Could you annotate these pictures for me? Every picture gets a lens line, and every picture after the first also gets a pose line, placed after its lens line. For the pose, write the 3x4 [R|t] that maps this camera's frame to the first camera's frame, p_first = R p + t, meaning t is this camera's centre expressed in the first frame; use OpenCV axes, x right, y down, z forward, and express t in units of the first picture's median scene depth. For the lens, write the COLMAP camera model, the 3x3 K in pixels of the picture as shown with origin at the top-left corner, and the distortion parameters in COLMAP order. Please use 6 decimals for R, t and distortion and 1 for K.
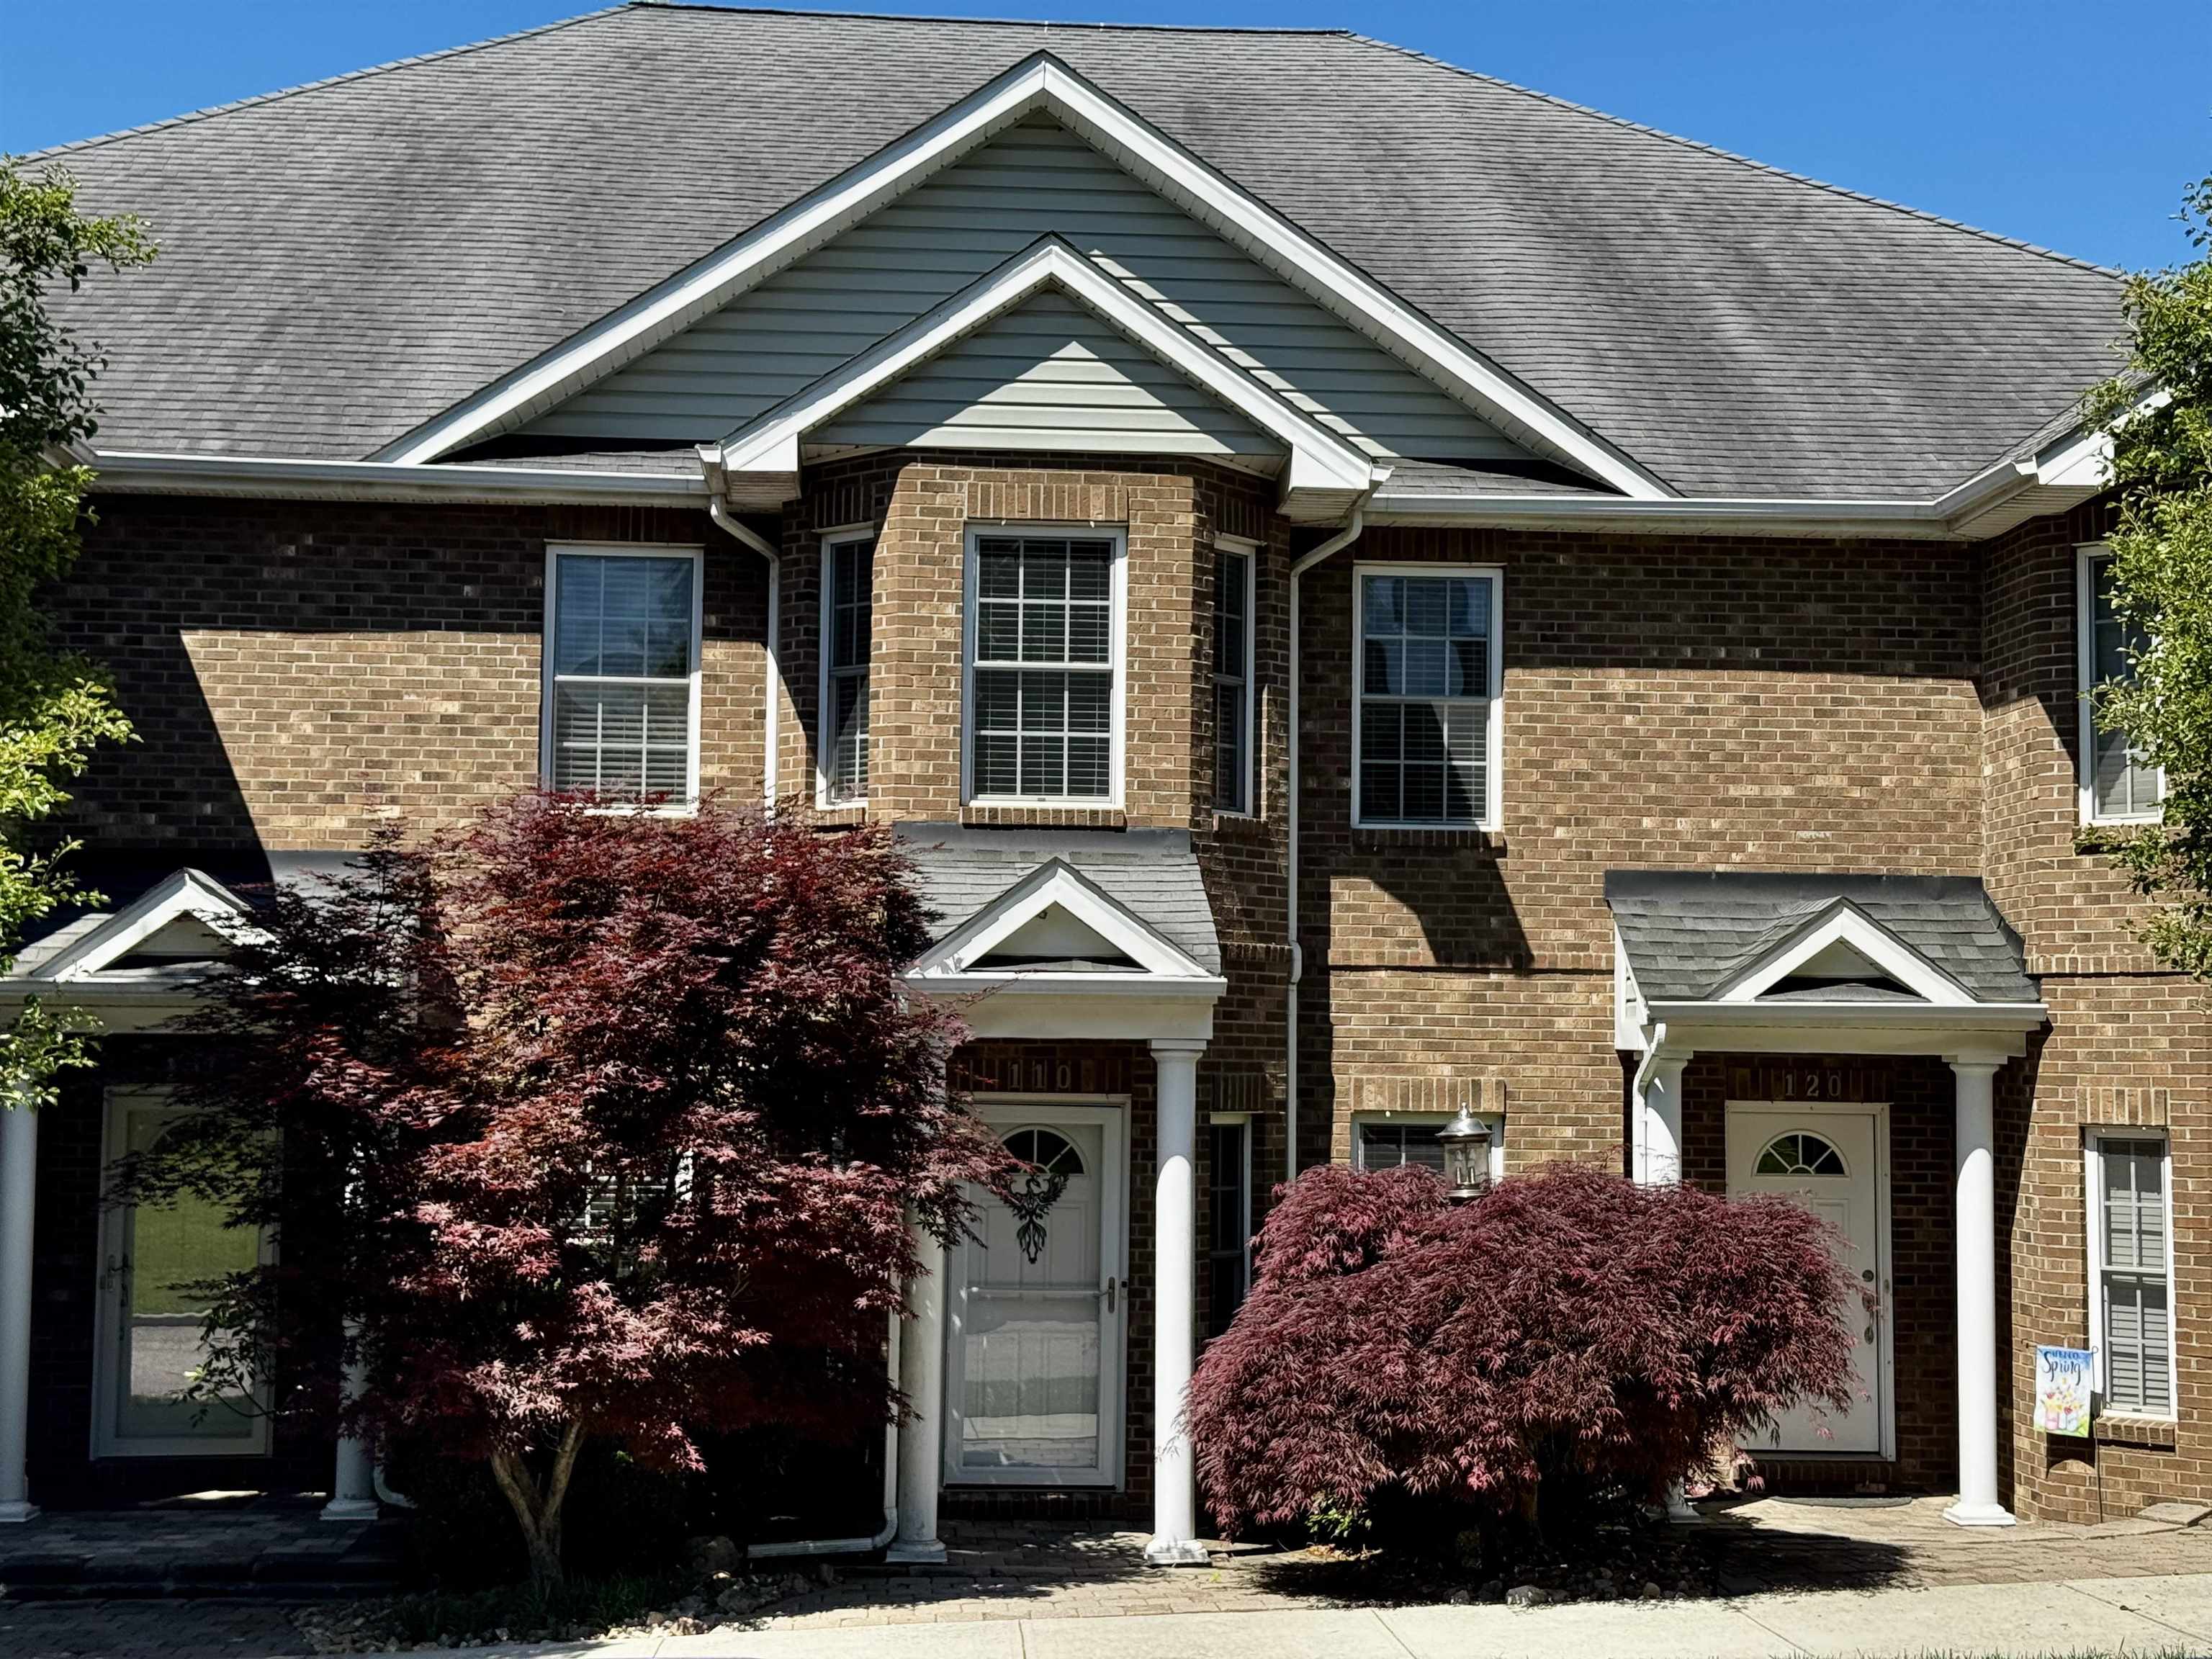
lens RADIAL K [[3114.9, 0, 1116.4], [0, 3114.9, 831.5], [0, 0, 1]] dist [0.171434, -0.220729]
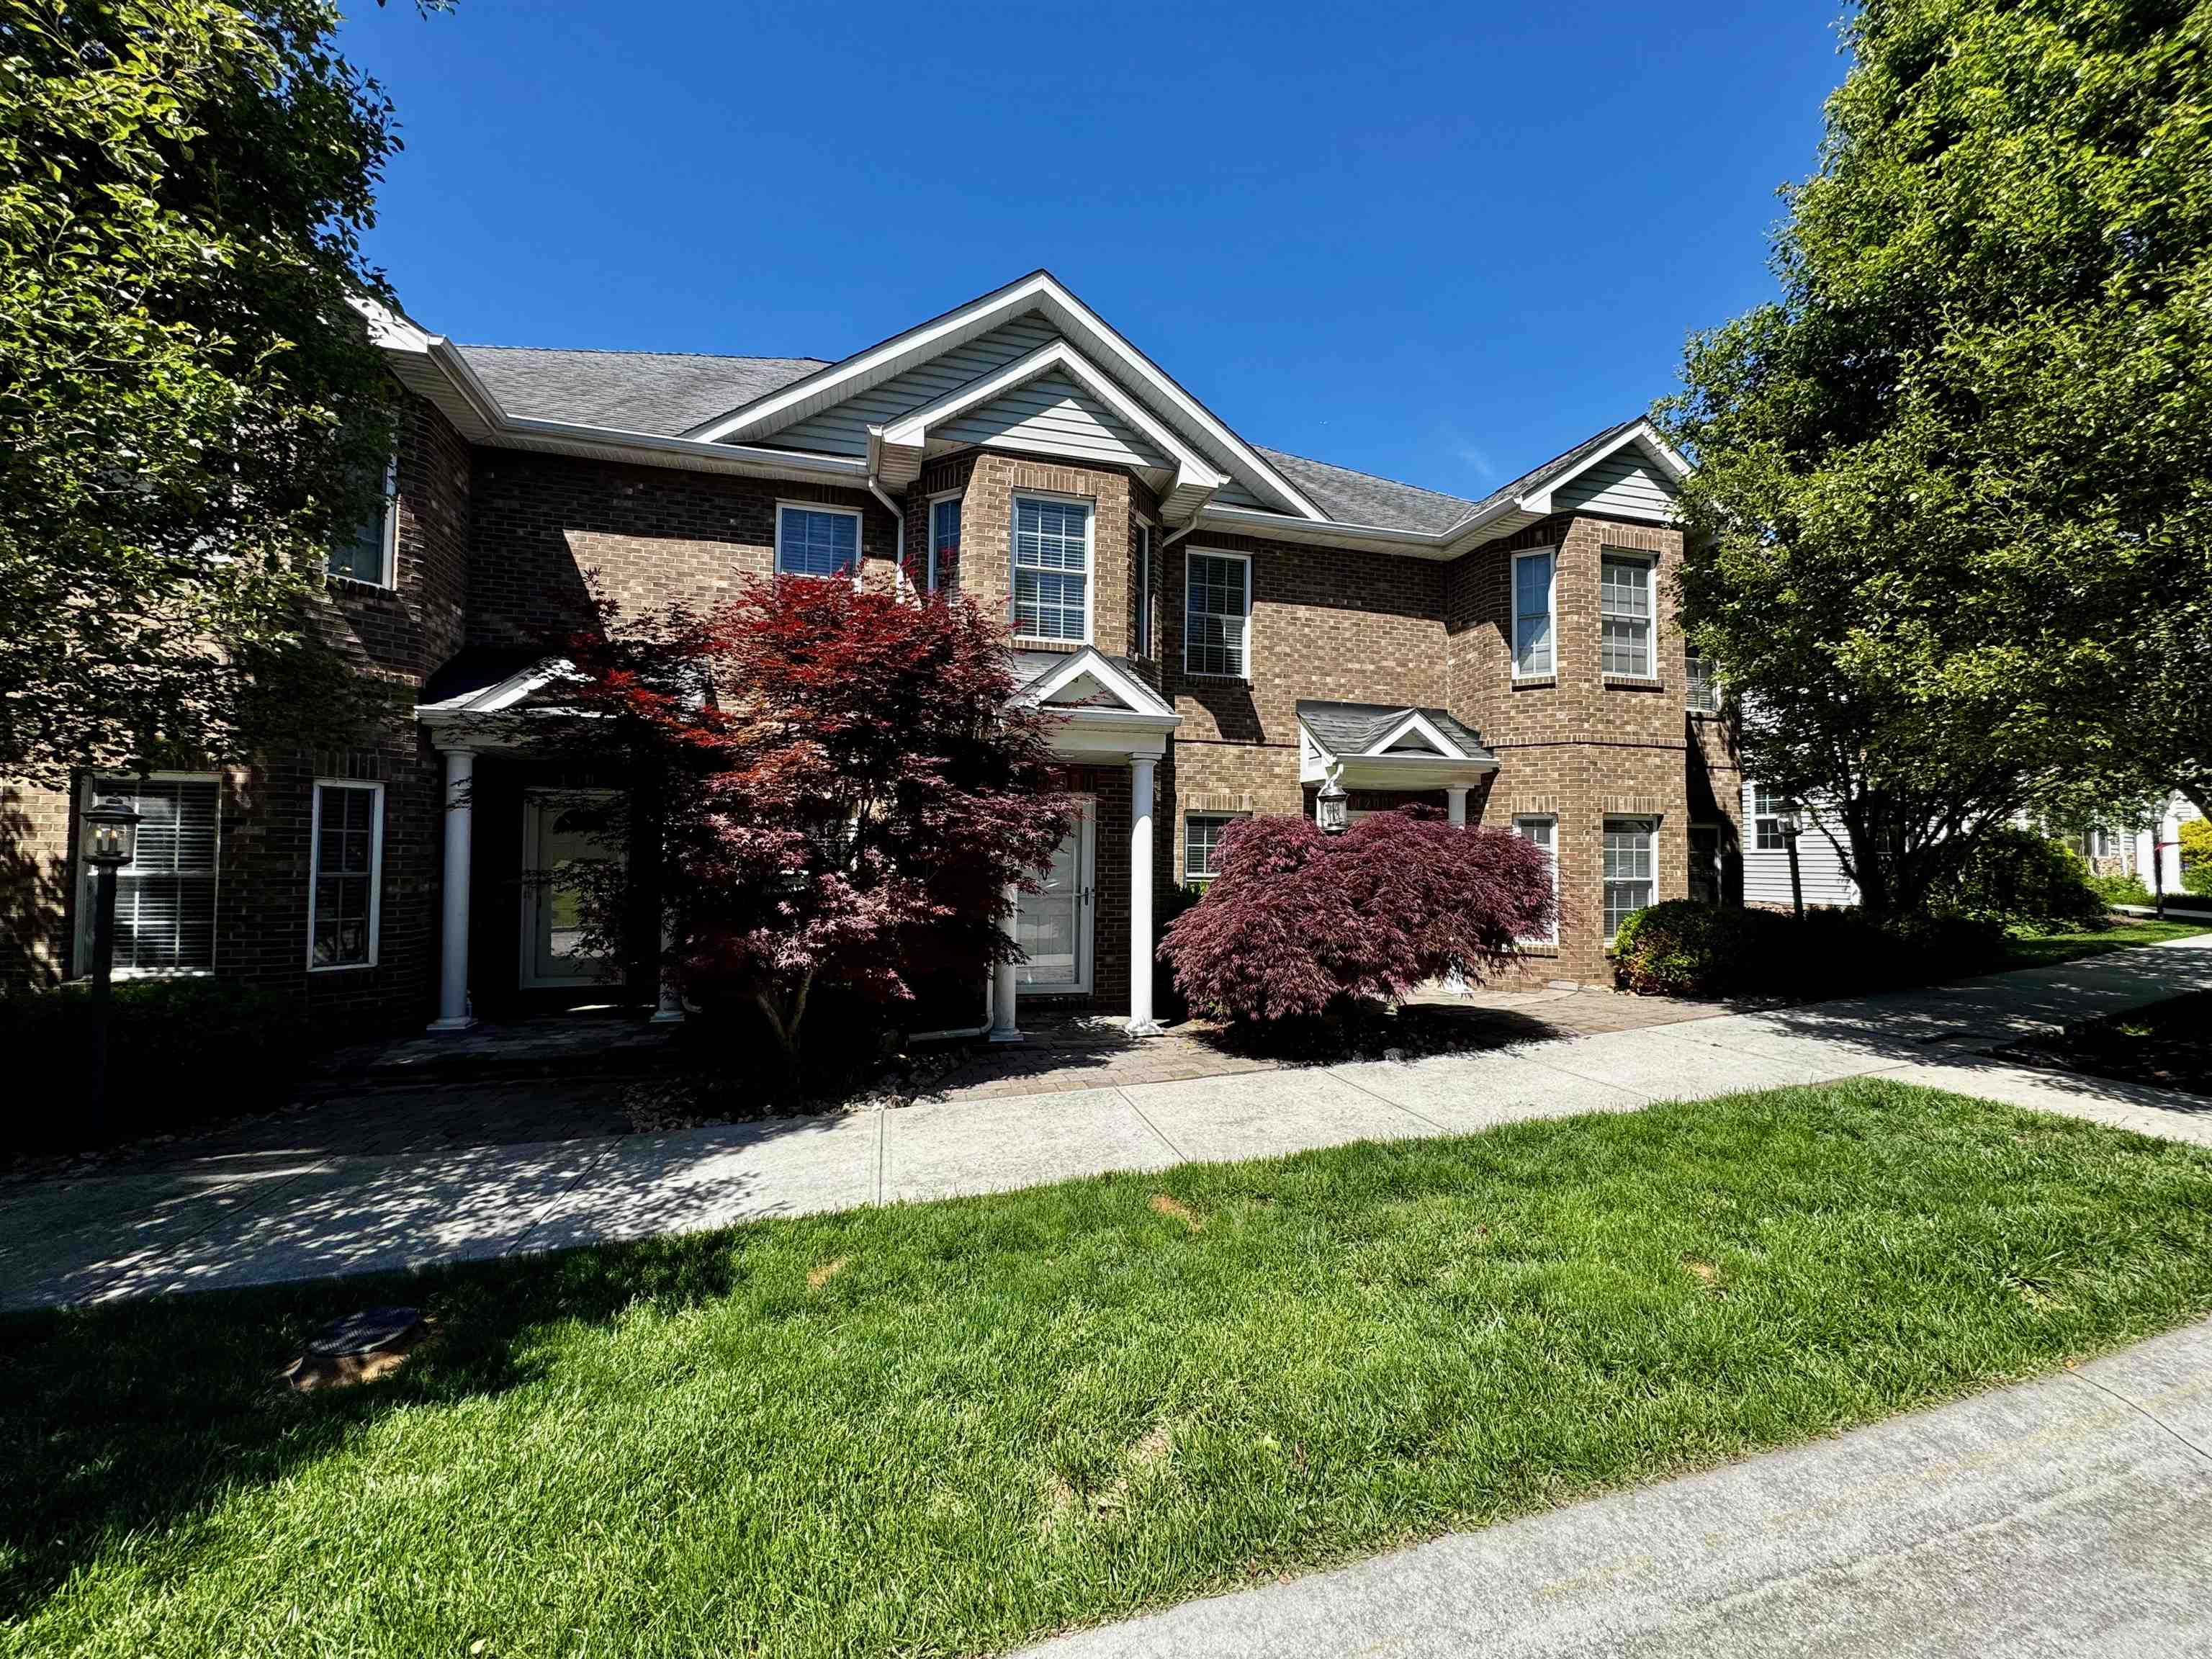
lens RADIAL K [[884.8, 0, 1106.0], [0, 884.8, 829.5], [0, 0, 1]] dist [-0.003219, -0.000091]
pose [[0.979442, 0.005407, 0.201654, -0.096511], [-0.014471, 0.998949, 0.043502, 0.079829], [-0.201206, -0.045525, 0.978490, 0.444988]]
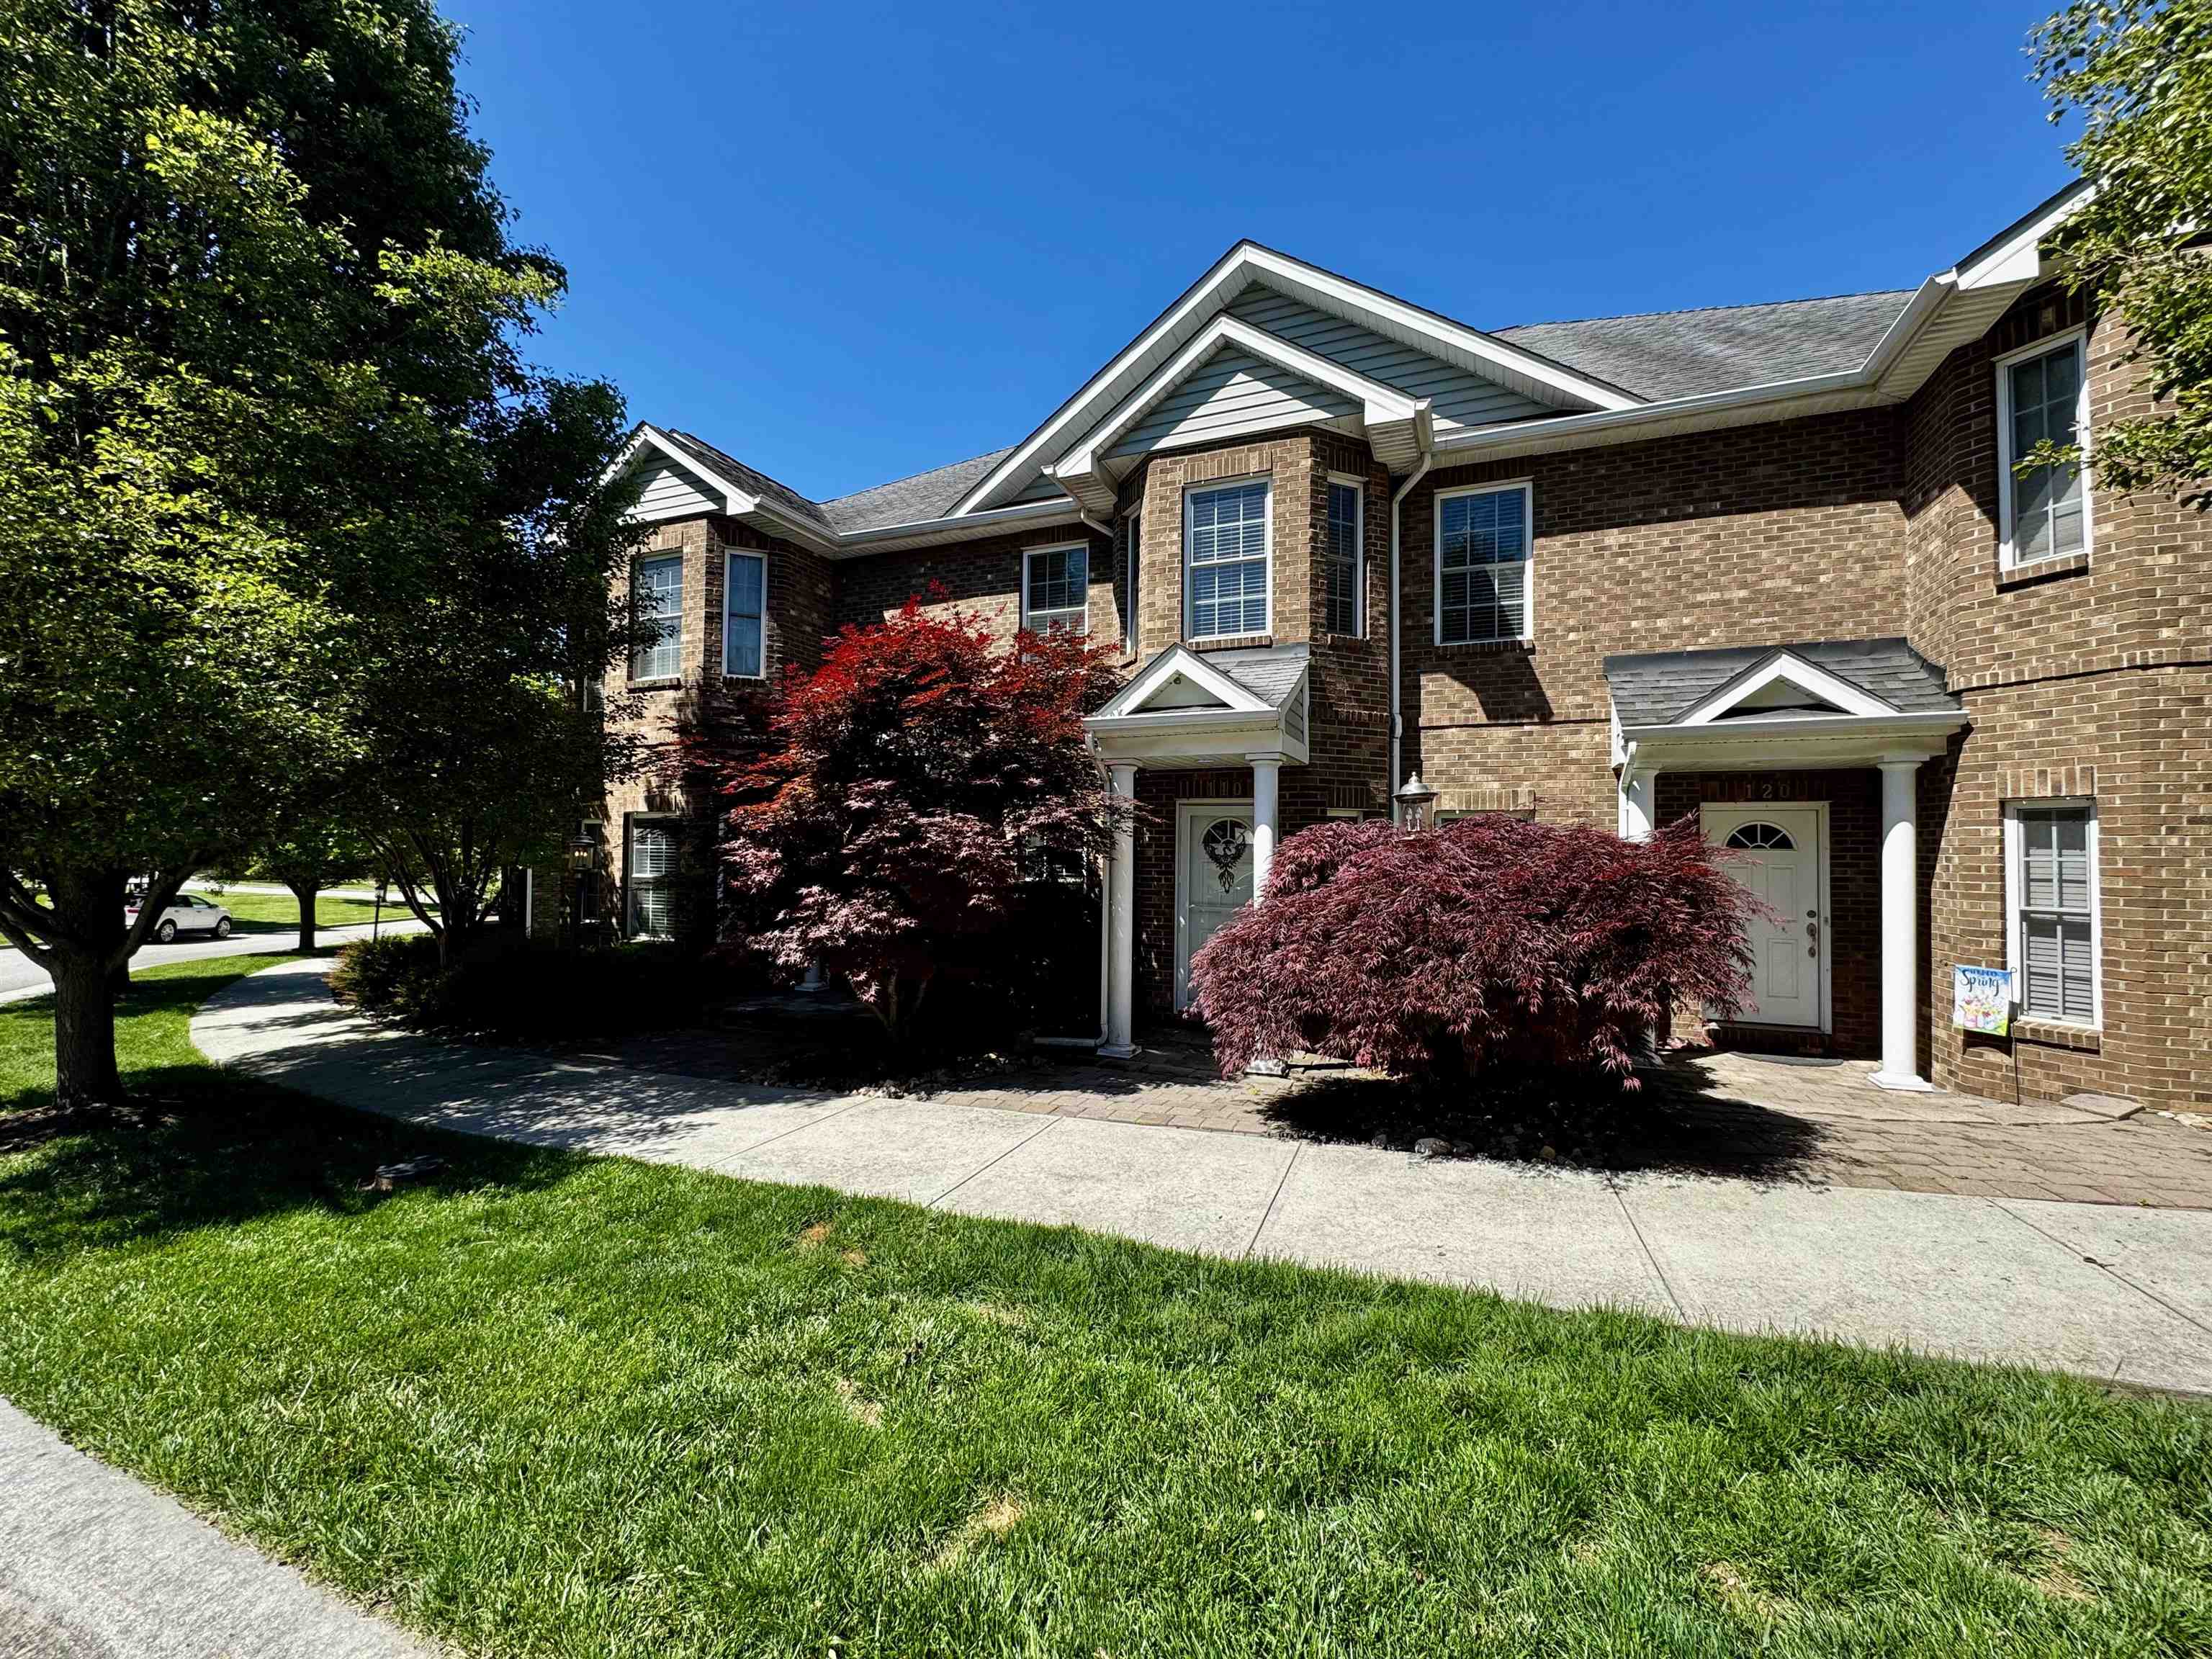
lens RADIAL K [[884.8, 0, 1106.0], [0, 884.8, 829.5], [0, 0, 1]] dist [-0.003219, -0.000091]
pose [[0.889441, -0.014599, -0.456817, 0.139792], [0.035048, 0.998725, 0.036323, 0.077662], [0.455705, -0.048318, 0.888819, 0.498223]]
